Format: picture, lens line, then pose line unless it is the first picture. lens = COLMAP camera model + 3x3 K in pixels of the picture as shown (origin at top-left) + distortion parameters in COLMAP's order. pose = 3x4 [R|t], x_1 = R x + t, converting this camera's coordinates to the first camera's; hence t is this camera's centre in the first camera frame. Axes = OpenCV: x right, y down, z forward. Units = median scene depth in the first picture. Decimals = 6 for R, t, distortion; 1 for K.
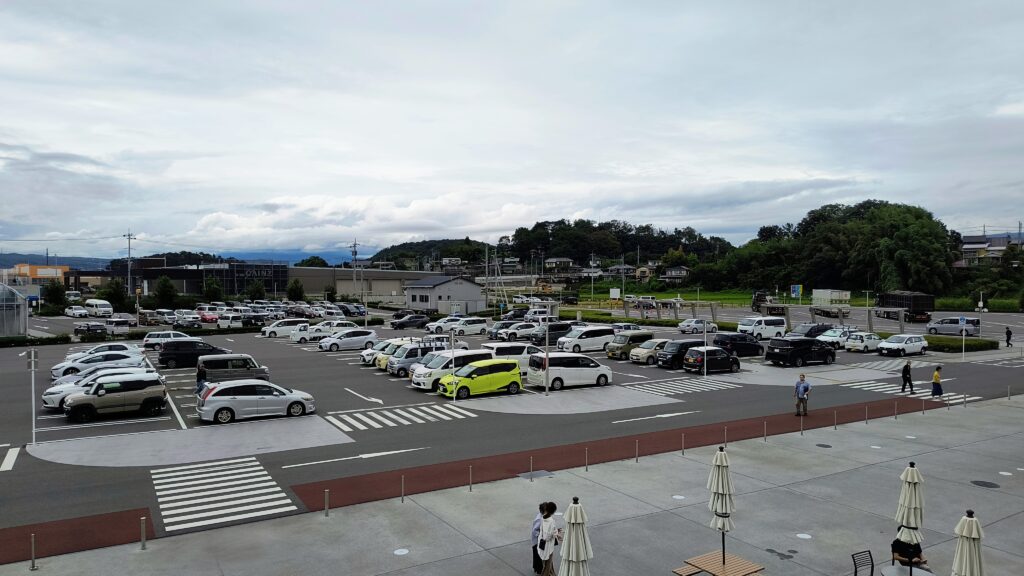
lens RADIAL K [[739.7, 0, 512.0], [0, 739.7, 288.0], [0, 0, 1]] dist [0.007352, 0.000341]
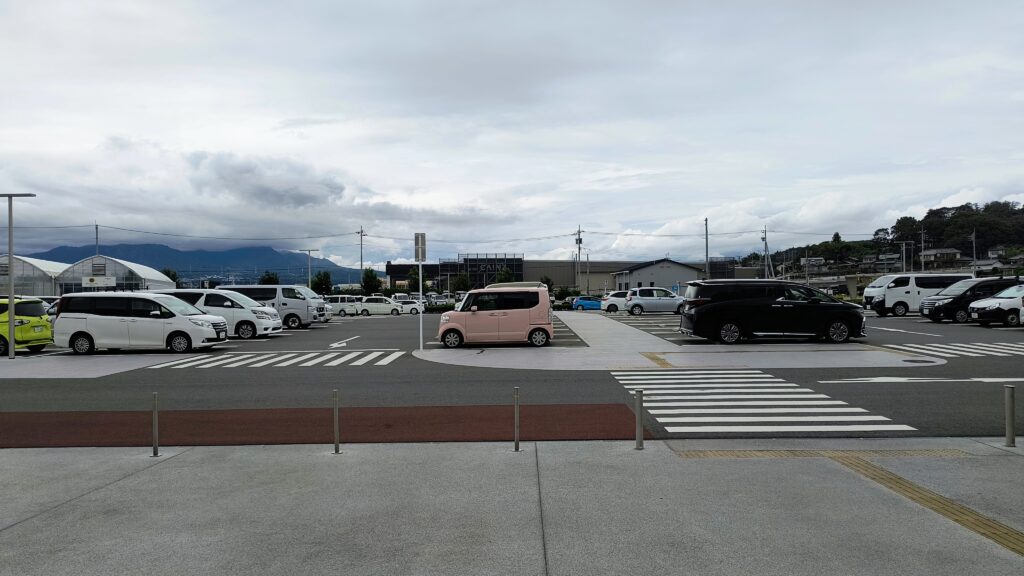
lens RADIAL K [[739.7, 0, 512.0], [0, 739.7, 288.0], [0, 0, 1]] dist [0.007352, 0.000341]
pose [[0.851665, -0.020441, -0.523688, 0.072730], [0.009894, 0.999688, -0.022931, 0.011739], [0.523994, 0.014348, 0.851601, 0.078260]]
